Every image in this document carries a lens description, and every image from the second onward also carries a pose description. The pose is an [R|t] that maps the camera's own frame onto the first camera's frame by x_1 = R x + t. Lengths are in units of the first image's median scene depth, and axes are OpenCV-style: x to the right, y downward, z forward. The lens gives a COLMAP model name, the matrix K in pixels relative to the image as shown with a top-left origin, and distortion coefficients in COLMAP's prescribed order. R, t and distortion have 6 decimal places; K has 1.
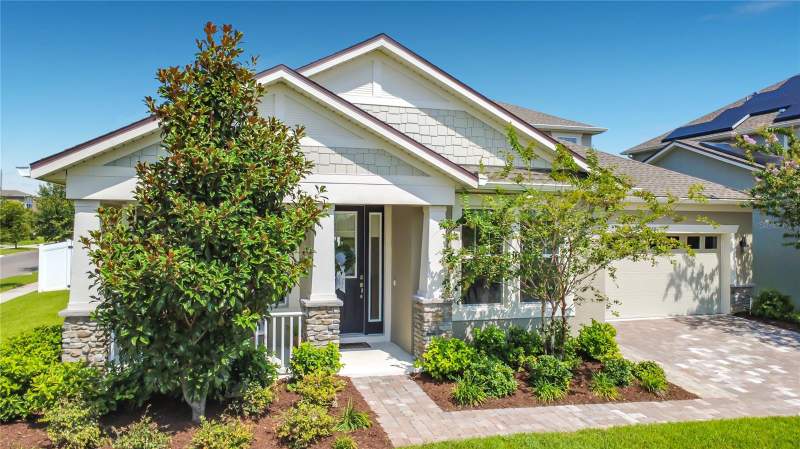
lens RADIAL K [[579.8, 0, 390.8], [0, 579.8, 224.6], [0, 0, 1]] dist [0.001695, -0.000936]
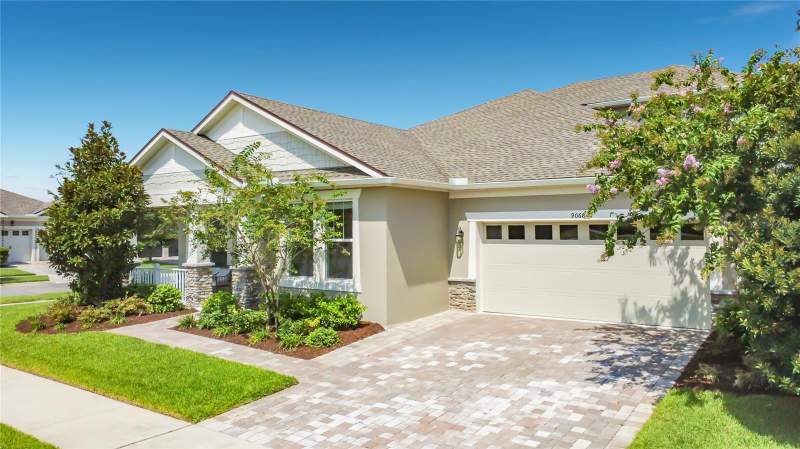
lens RADIAL K [[591.3, 0, 400.0], [0, 591.3, 224.5], [0, 0, 1]] dist [0.054744, -0.000994]
pose [[0.606960, -0.013009, -0.794626, 1.488223], [0.010771, 0.999909, -0.008142, 0.037611], [0.794660, -0.003617, 0.607045, 0.404140]]
